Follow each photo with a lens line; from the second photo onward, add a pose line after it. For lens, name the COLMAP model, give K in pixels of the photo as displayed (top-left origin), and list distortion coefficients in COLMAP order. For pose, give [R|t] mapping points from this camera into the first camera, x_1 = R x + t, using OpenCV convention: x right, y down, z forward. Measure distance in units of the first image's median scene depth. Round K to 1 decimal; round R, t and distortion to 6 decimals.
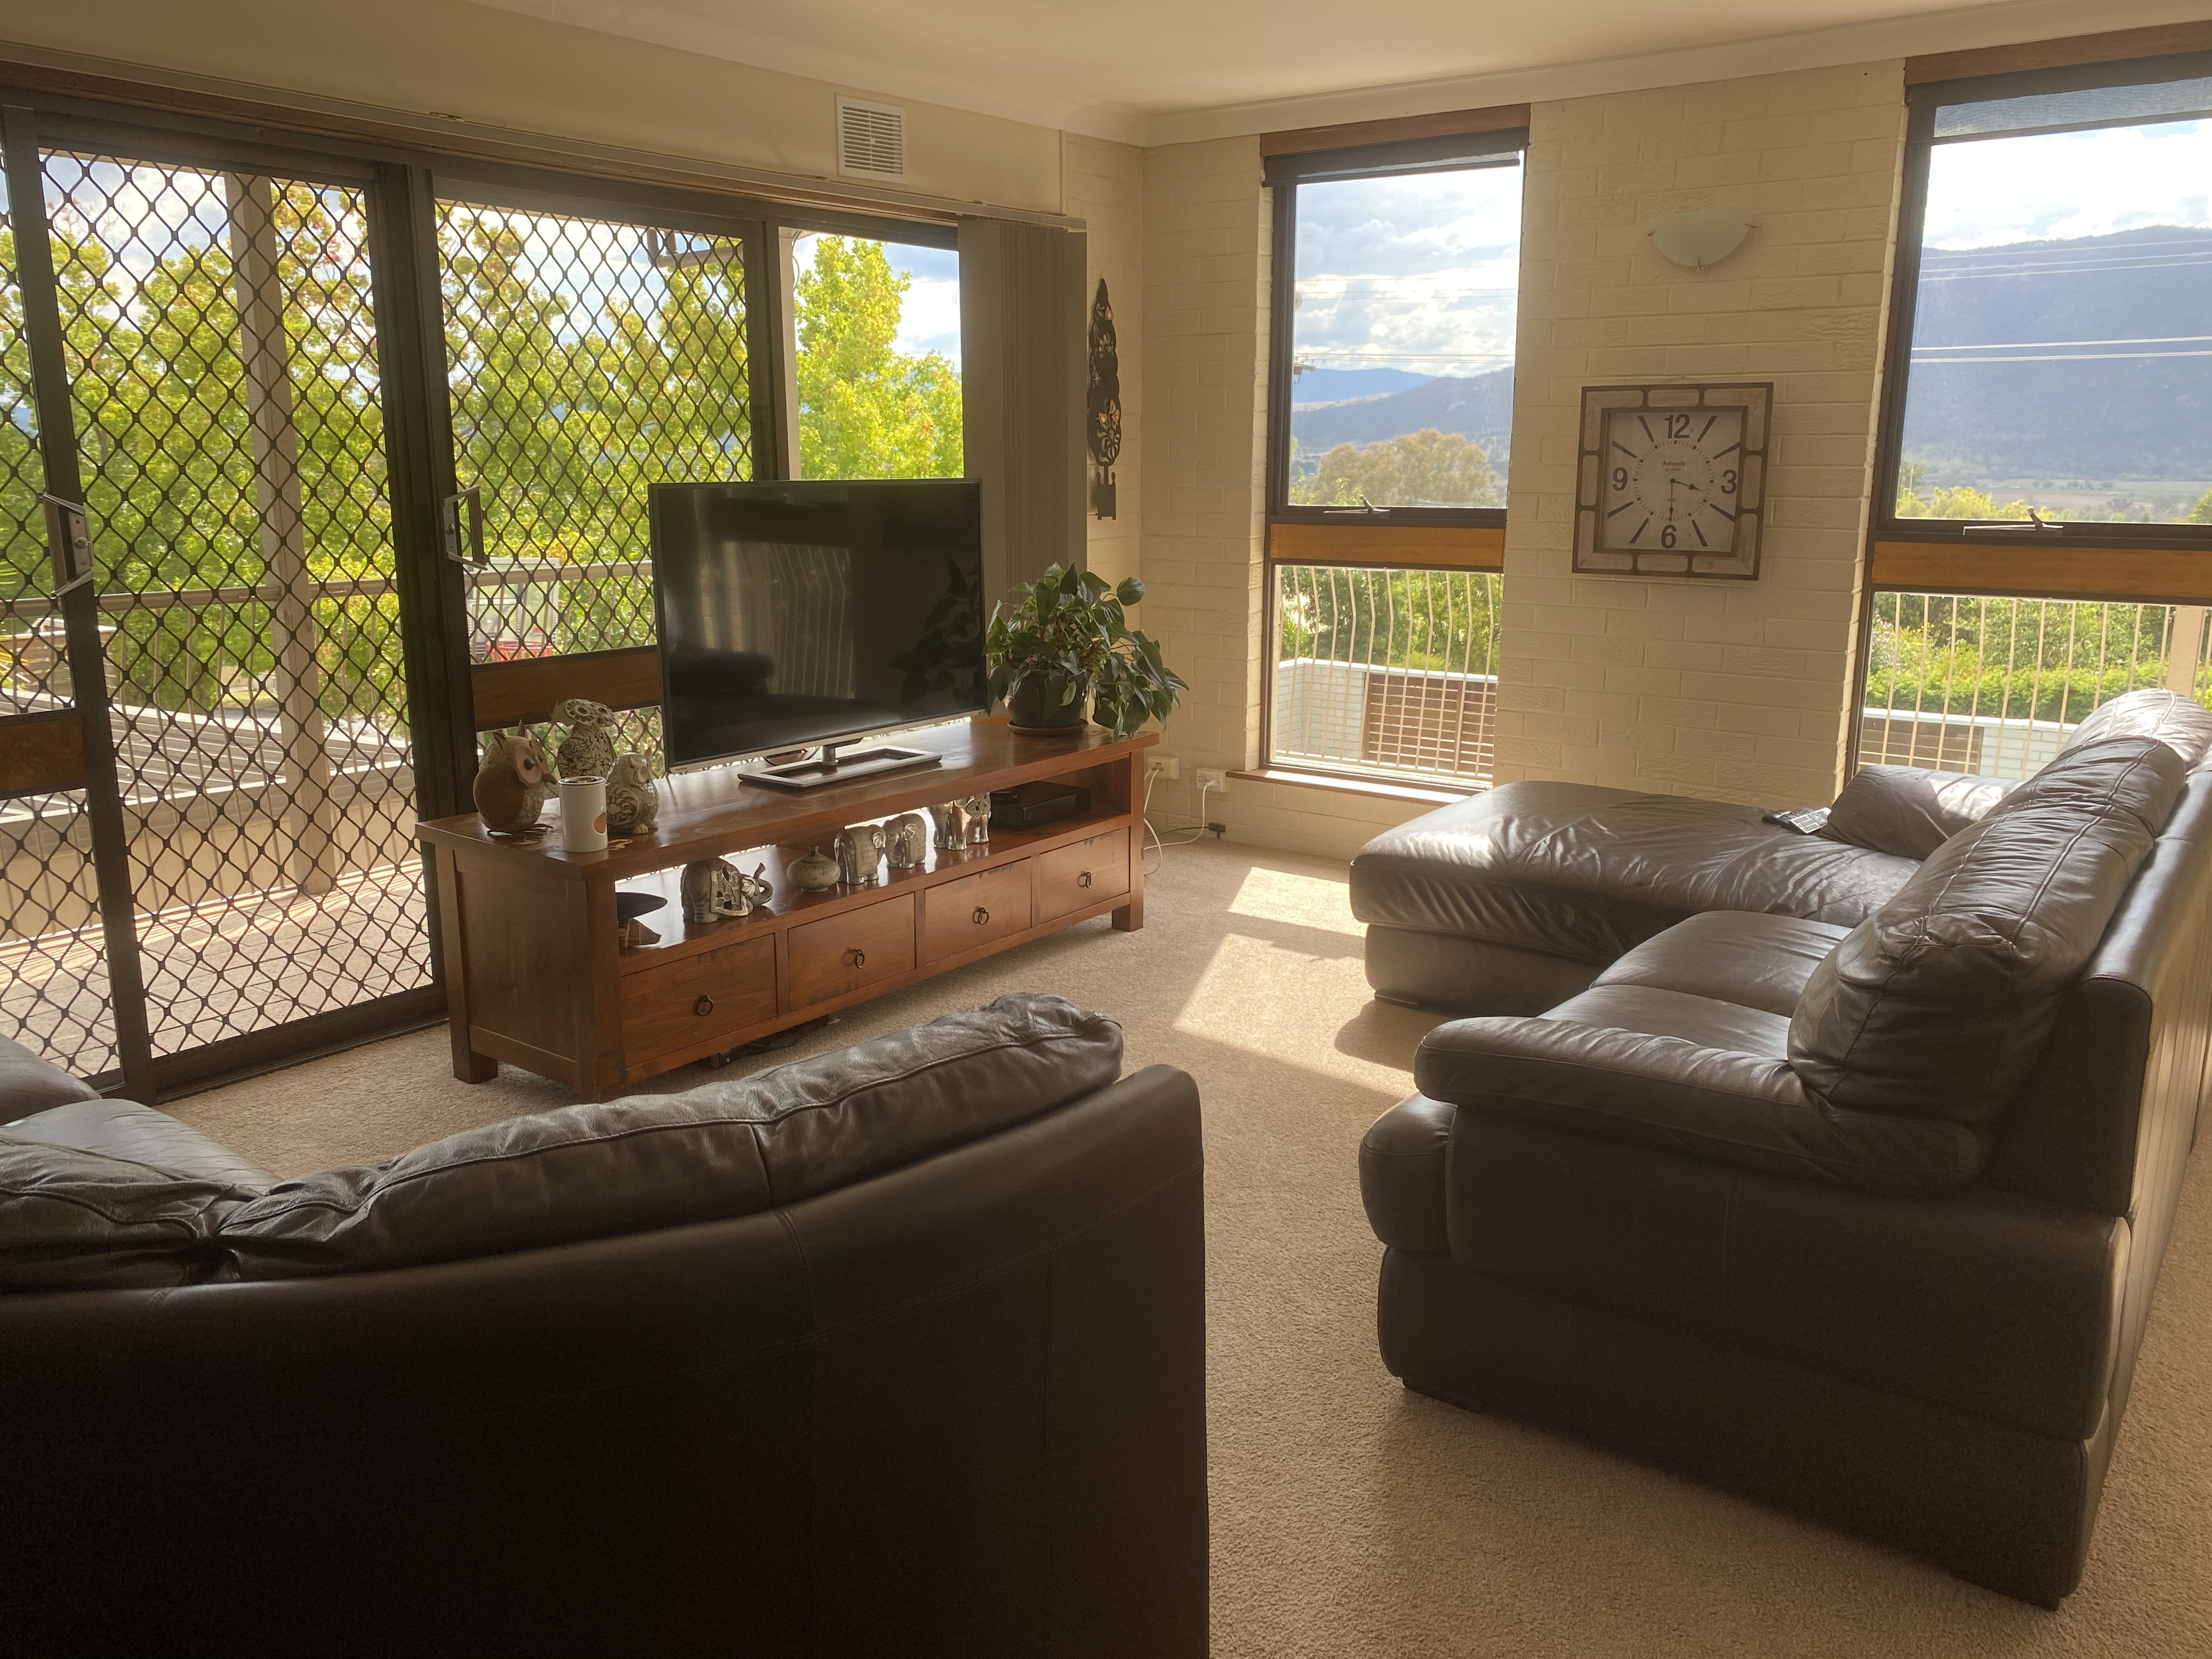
lens RADIAL K [[1710.9, 0, 1106.7], [0, 1710.9, 792.5], [0, 0, 1]] dist [0.018876, 0.004815]
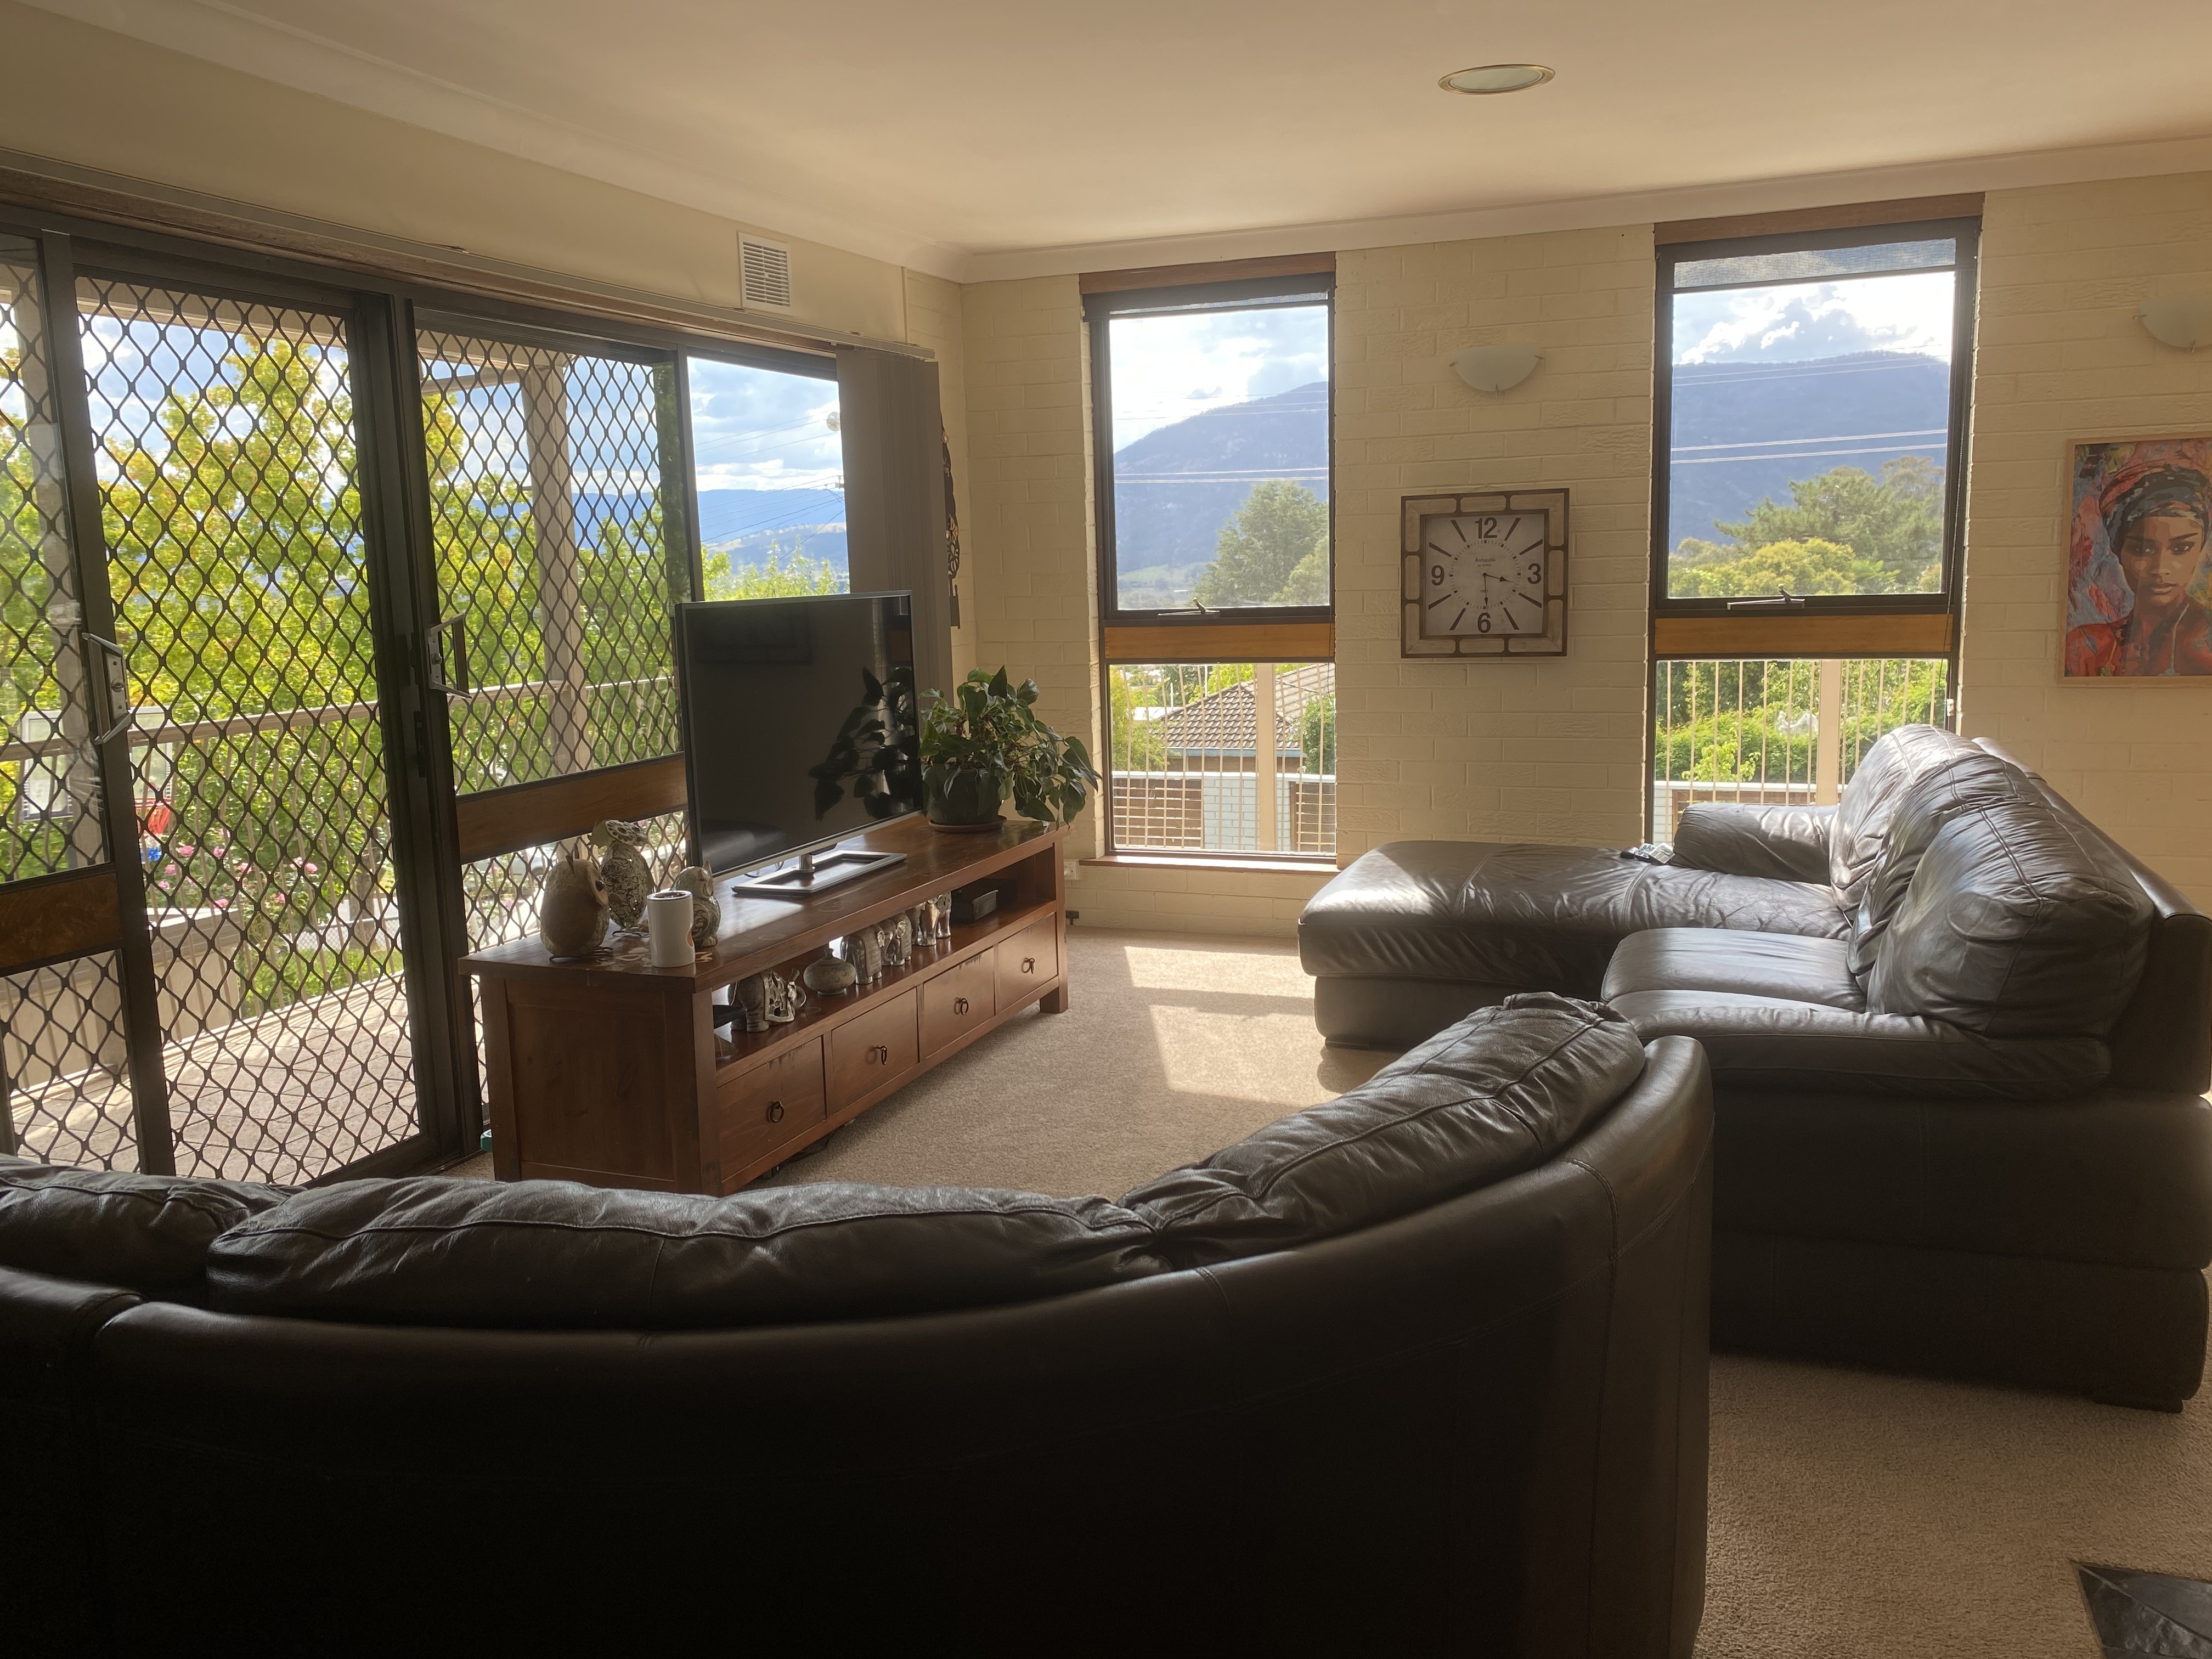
lens RADIAL K [[1694.0, 0, 1135.4], [0, 1694.0, 793.4], [0, 0, 1]] dist [0.053744, -0.055798]
pose [[0.961019, -0.066764, 0.268302, -0.219126], [0.084370, 0.994936, -0.054622, 0.007686], [-0.263297, 0.075130, 0.961785, -0.027554]]
